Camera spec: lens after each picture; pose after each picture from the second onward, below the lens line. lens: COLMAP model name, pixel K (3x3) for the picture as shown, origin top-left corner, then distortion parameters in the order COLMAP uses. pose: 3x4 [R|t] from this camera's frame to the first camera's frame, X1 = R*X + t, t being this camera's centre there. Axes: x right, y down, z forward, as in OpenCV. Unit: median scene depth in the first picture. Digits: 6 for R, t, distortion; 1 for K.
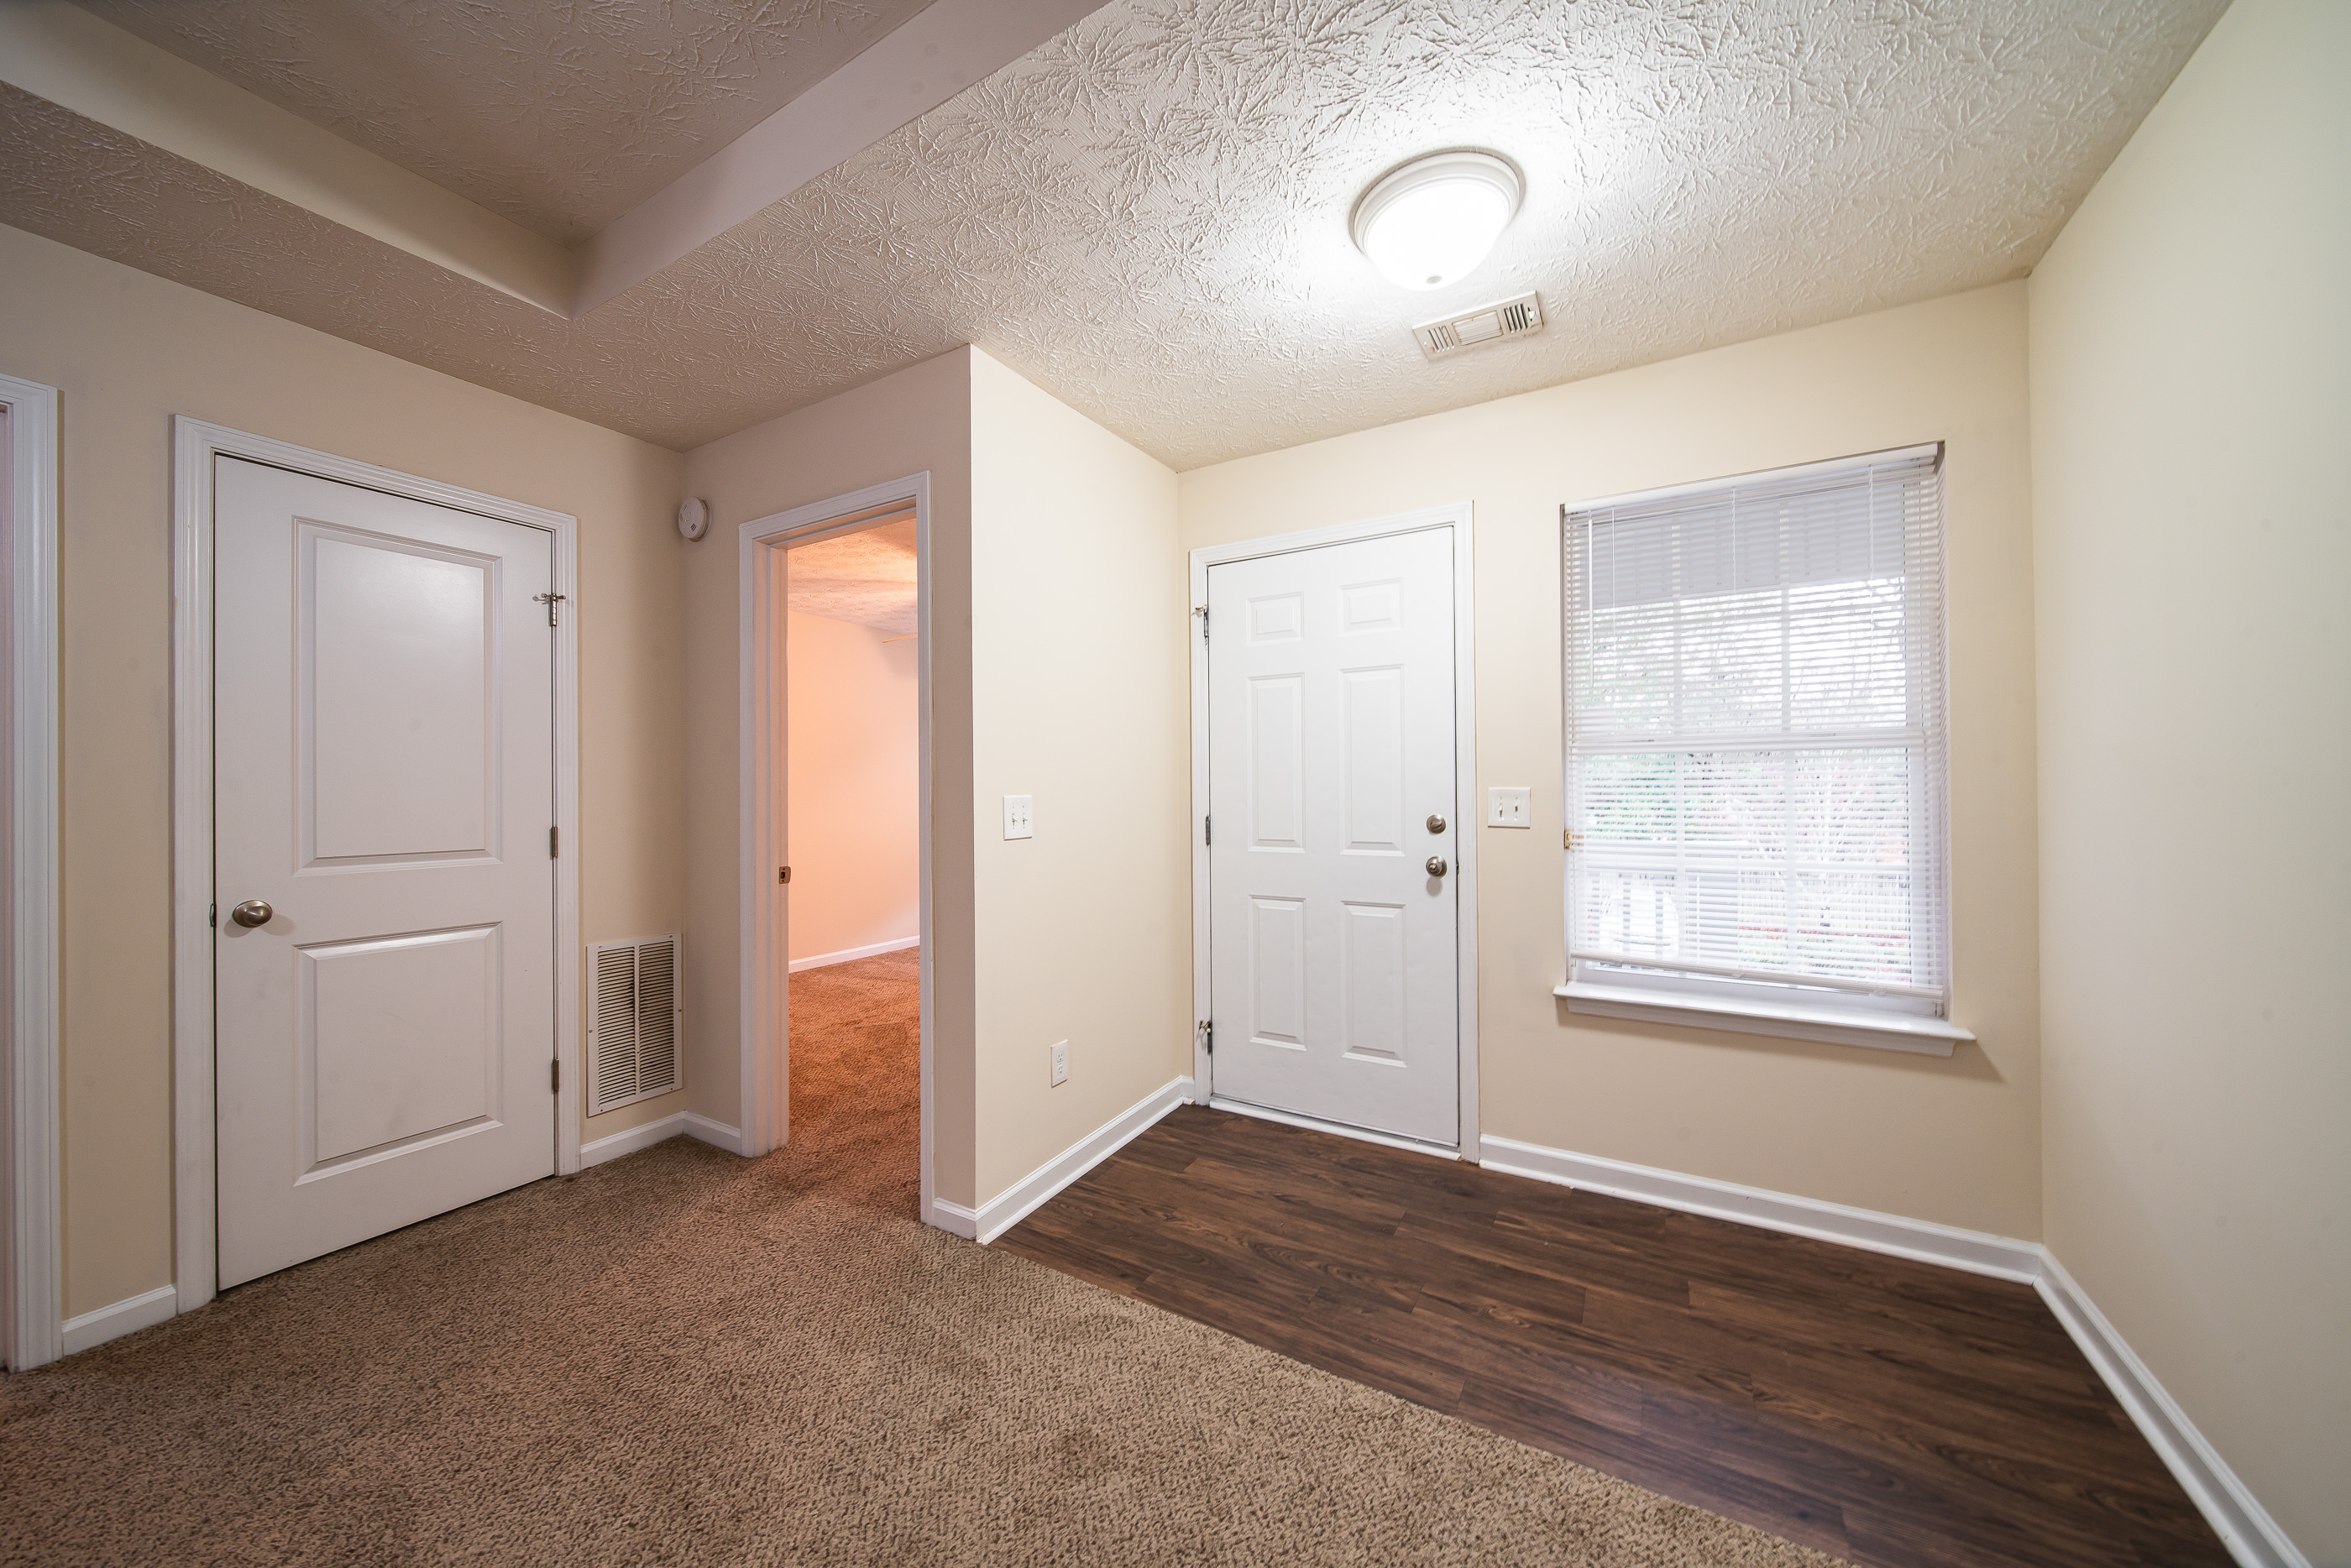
lens RADIAL K [[824.8, 0, 1174.9], [0, 824.8, 790.0], [0, 0, 1]] dist [0.000404, -0.000013]
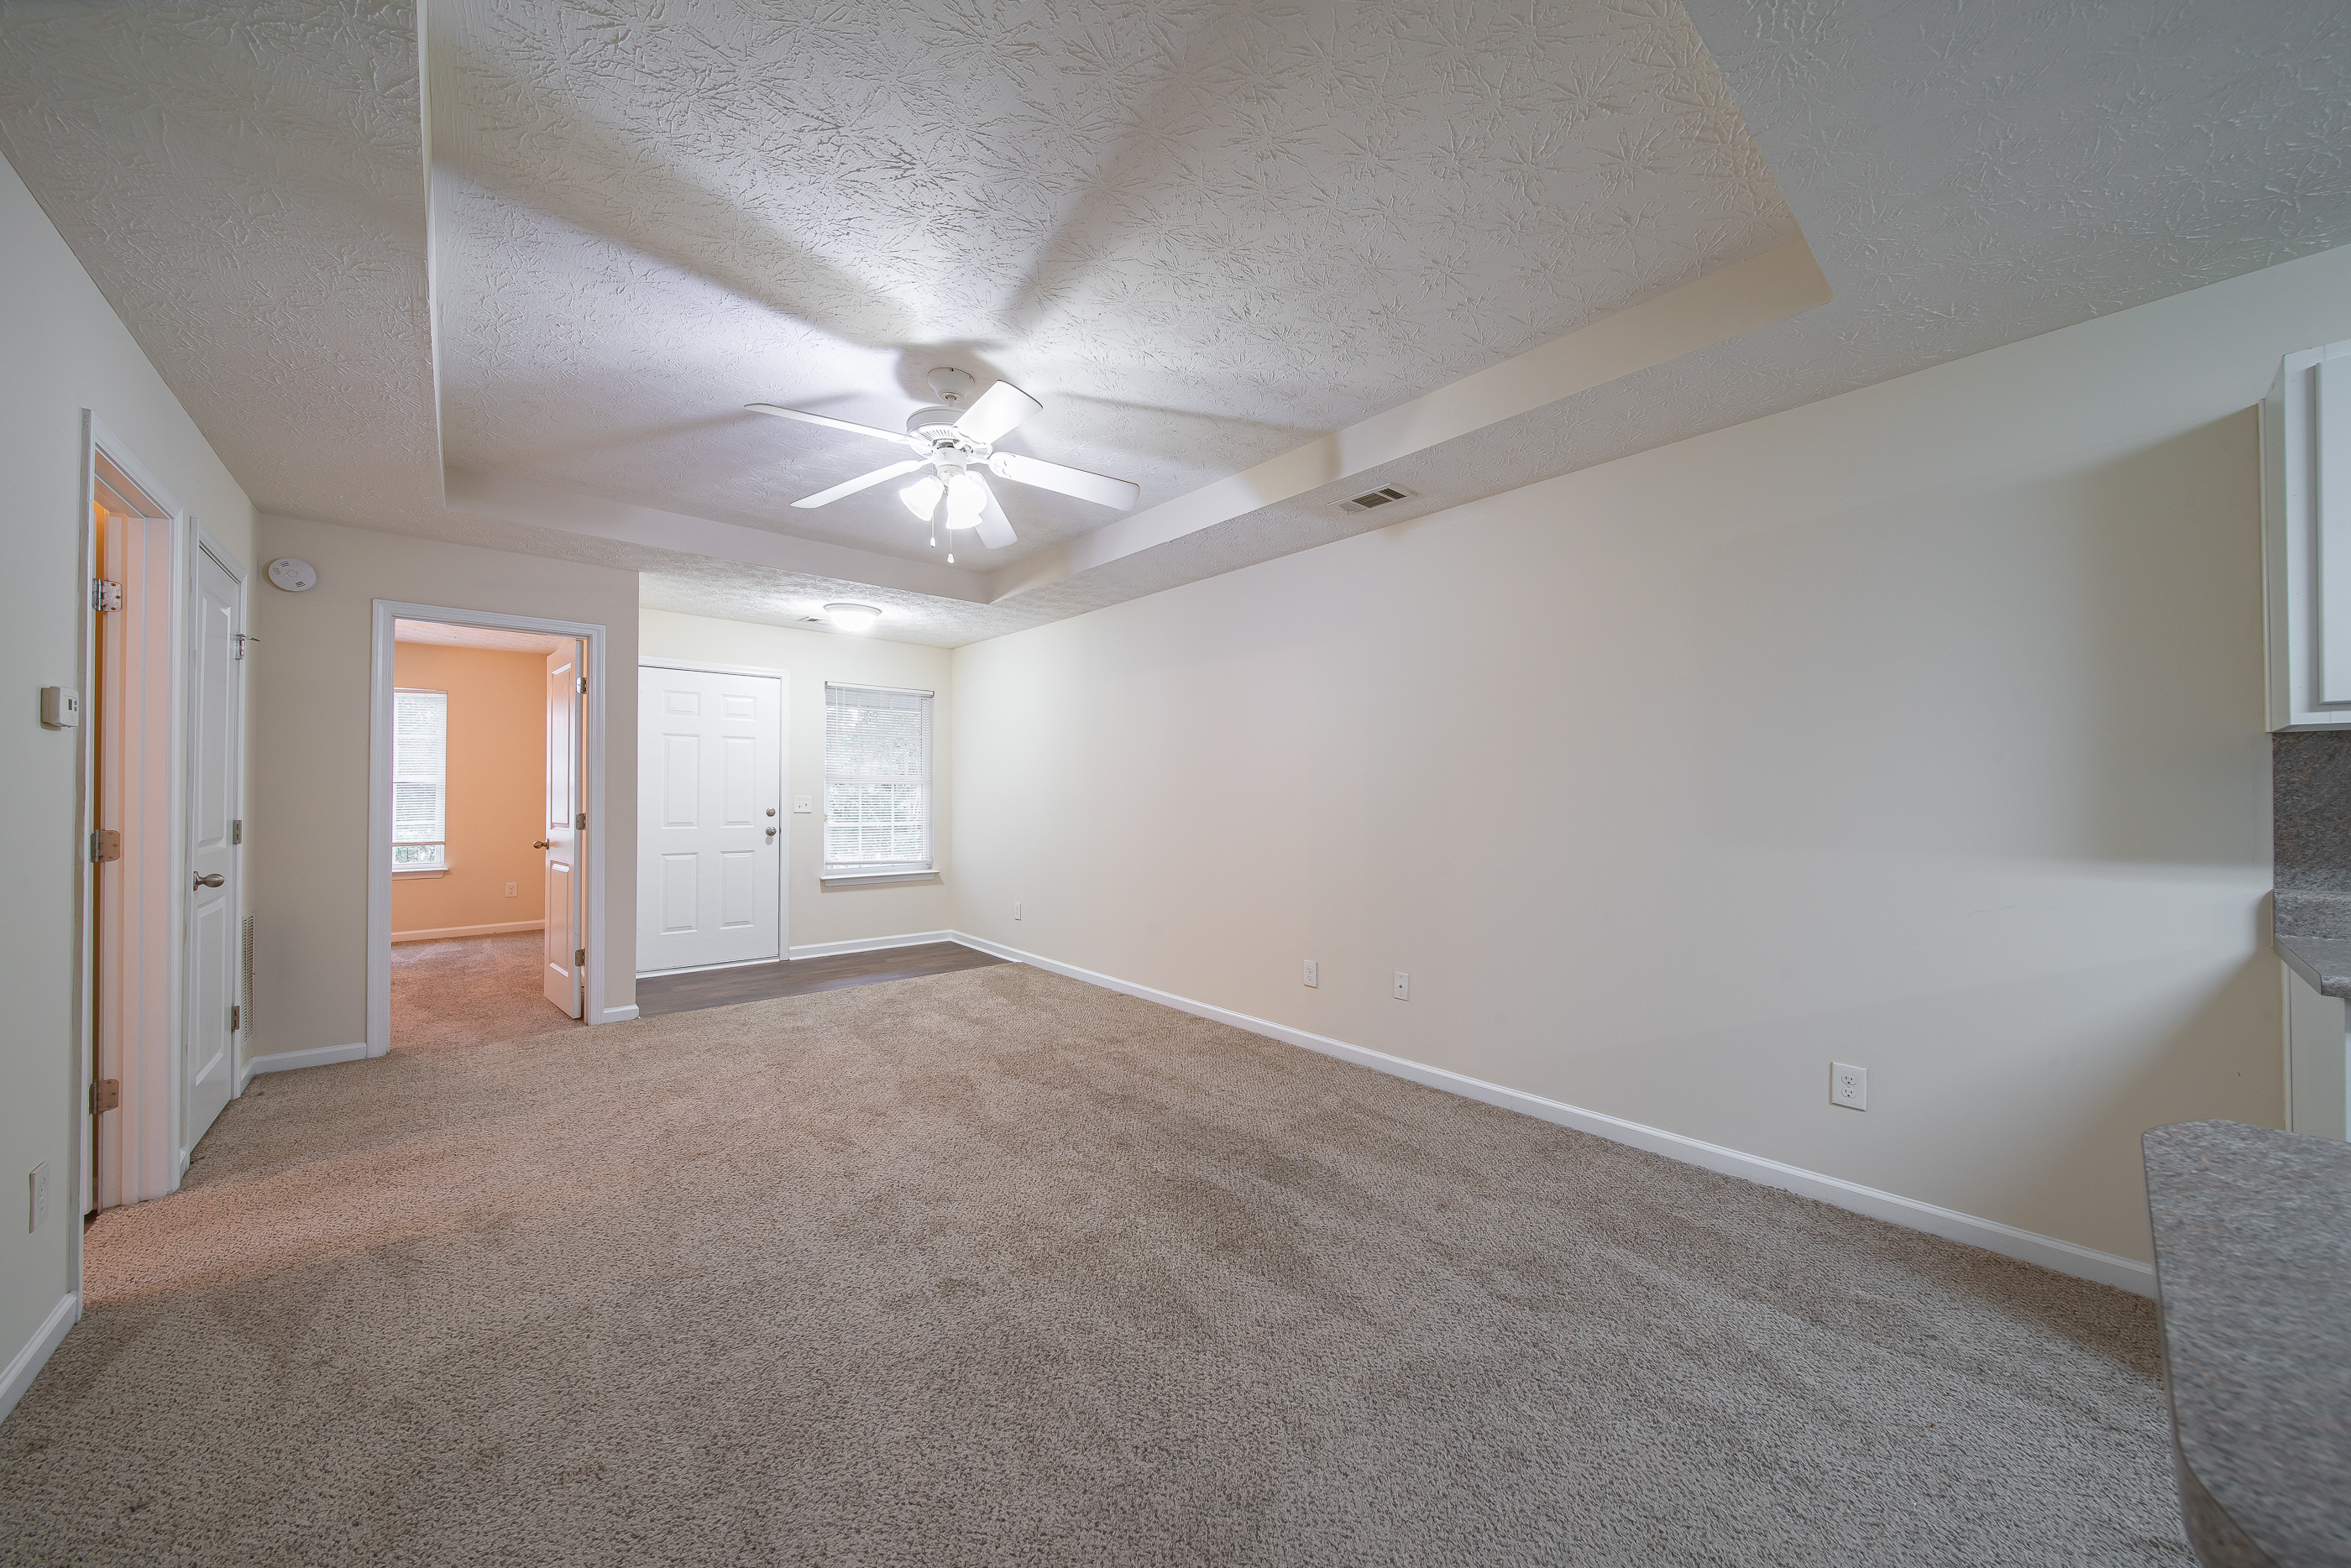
lens RADIAL K [[824.8, 0, 1174.9], [0, 824.8, 790.0], [0, 0, 1]] dist [0.000404, -0.000013]
pose [[0.308274, 0.015859, 0.951165, -1.507129], [0.001283, 0.999853, -0.017087, 0.022715], [-0.951297, 0.006487, 0.308208, -0.738233]]
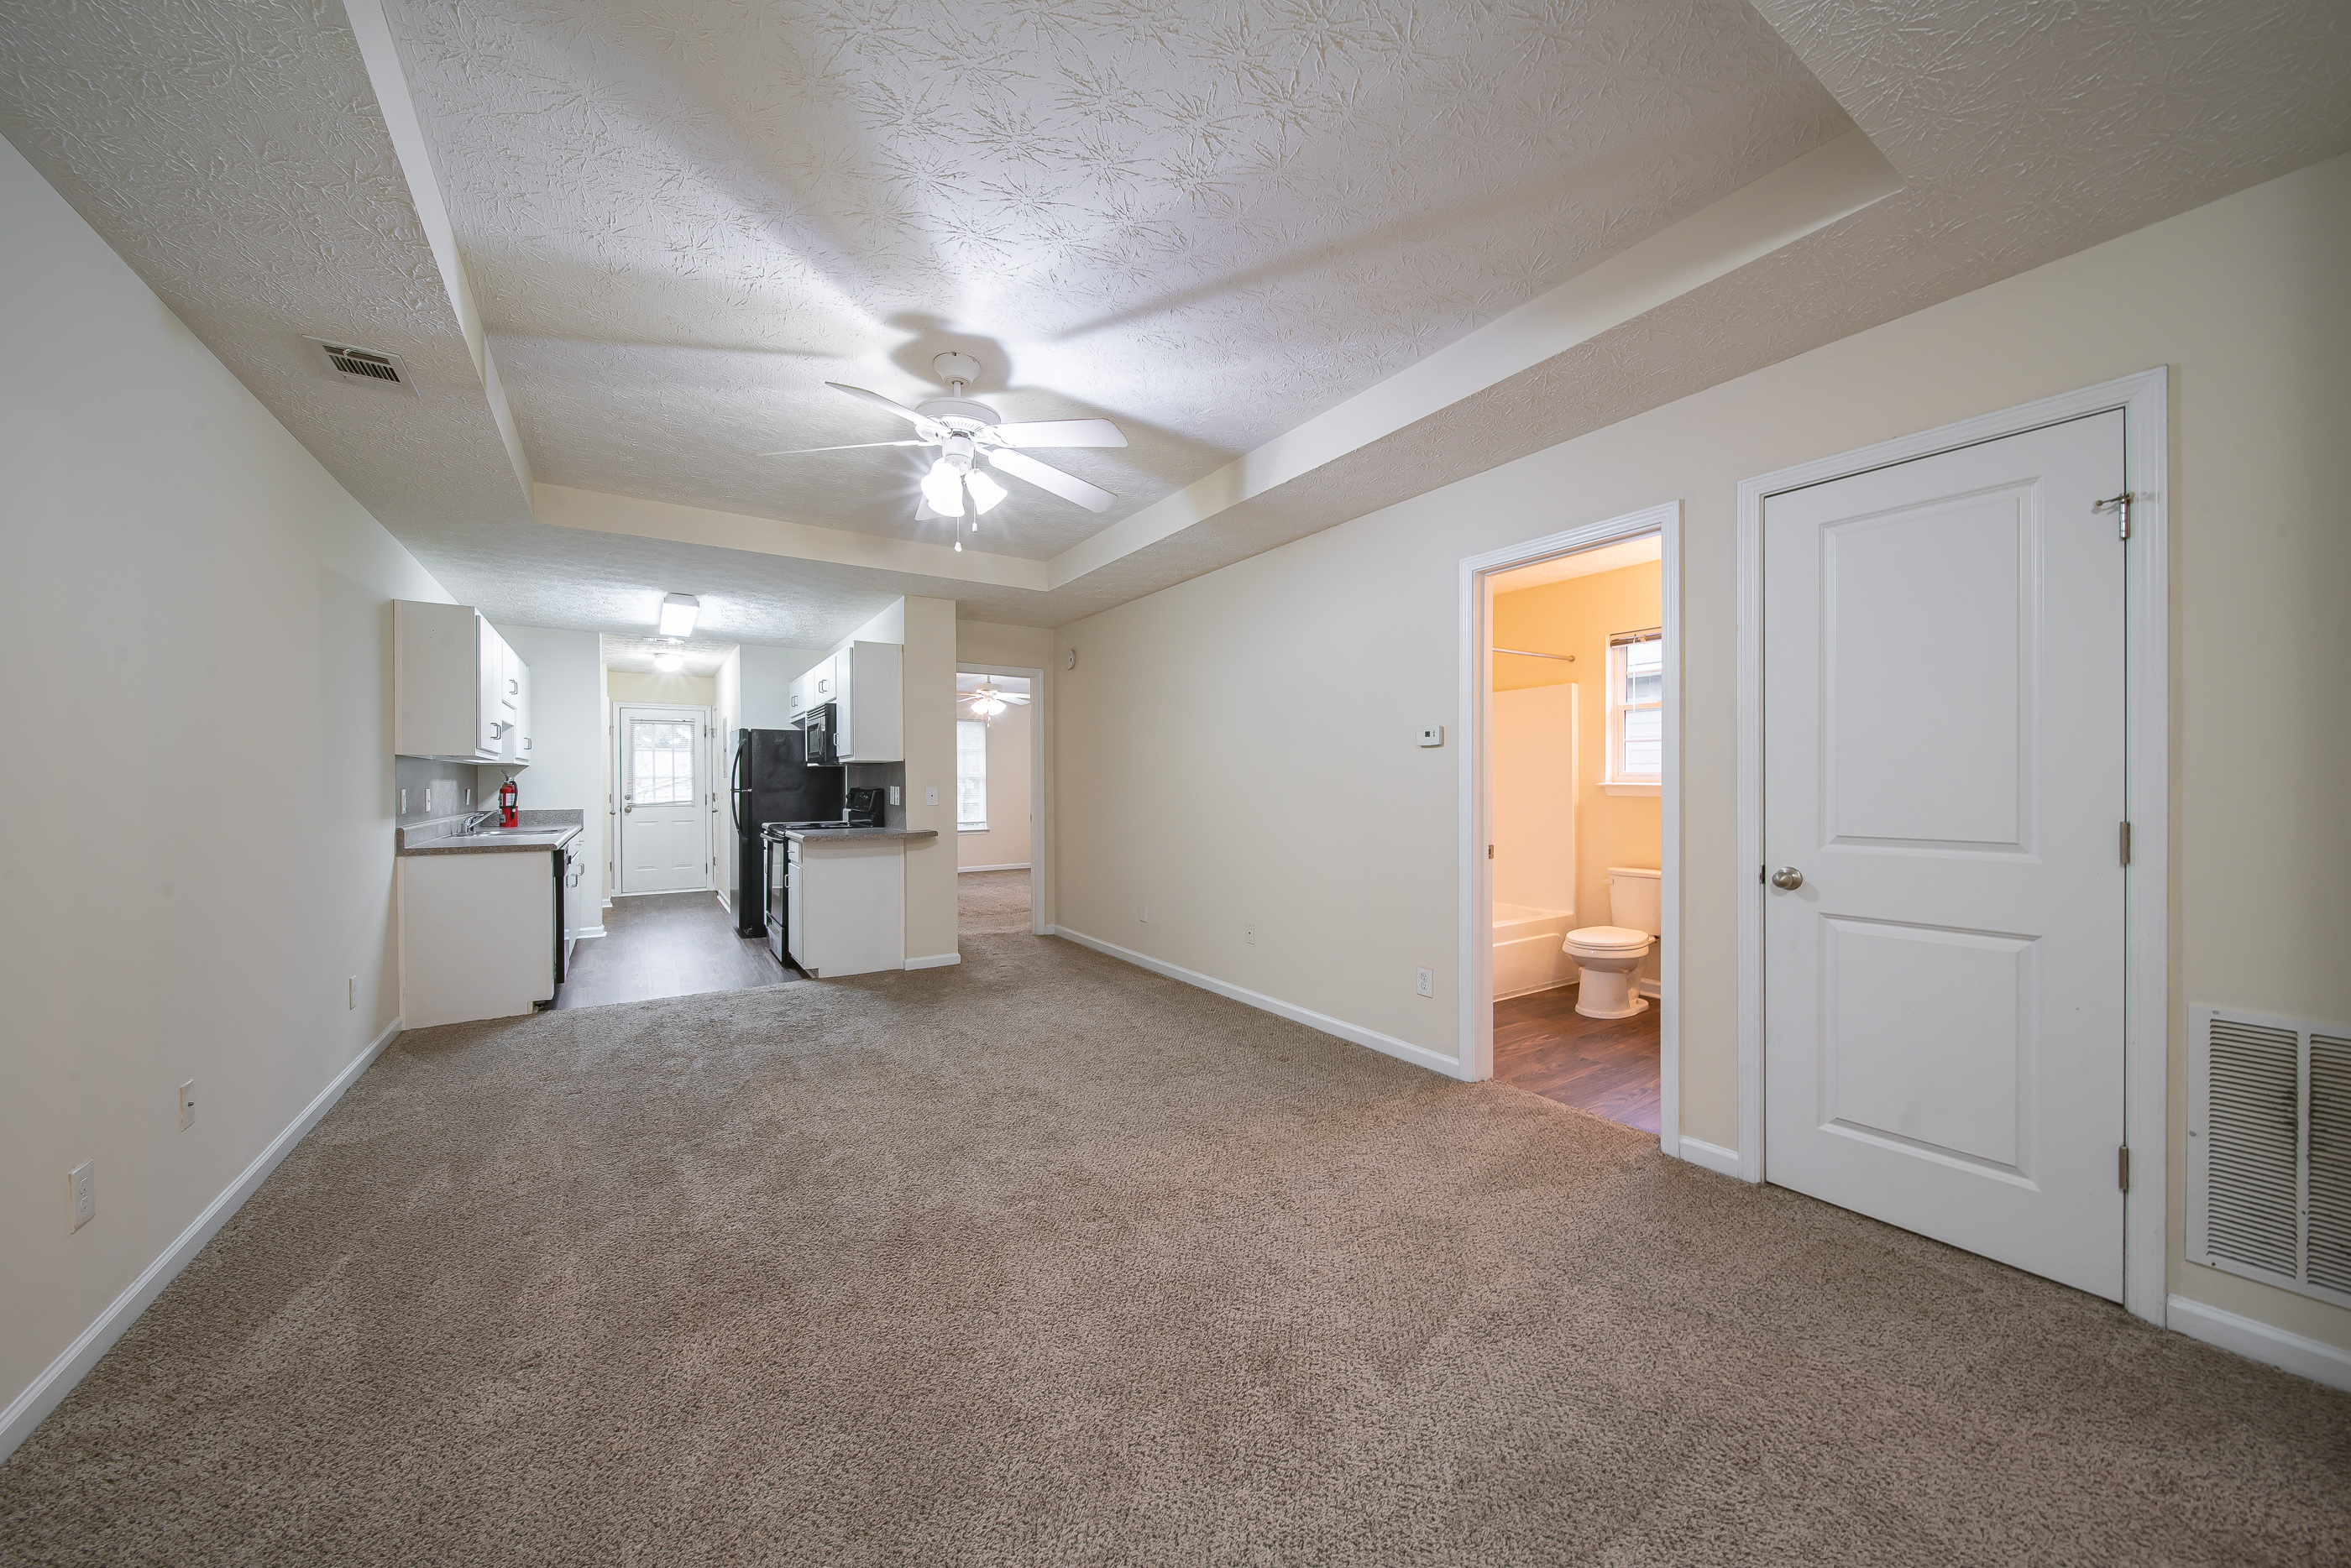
lens RADIAL K [[824.8, 0, 1174.9], [0, 824.8, 790.0], [0, 0, 1]] dist [0.000404, -0.000013]
pose [[-0.436367, 0.009555, -0.899718, 0.250860], [-0.000059, 0.999943, 0.010647, 0.009856], [0.899769, 0.004699, -0.436342, 0.571520]]
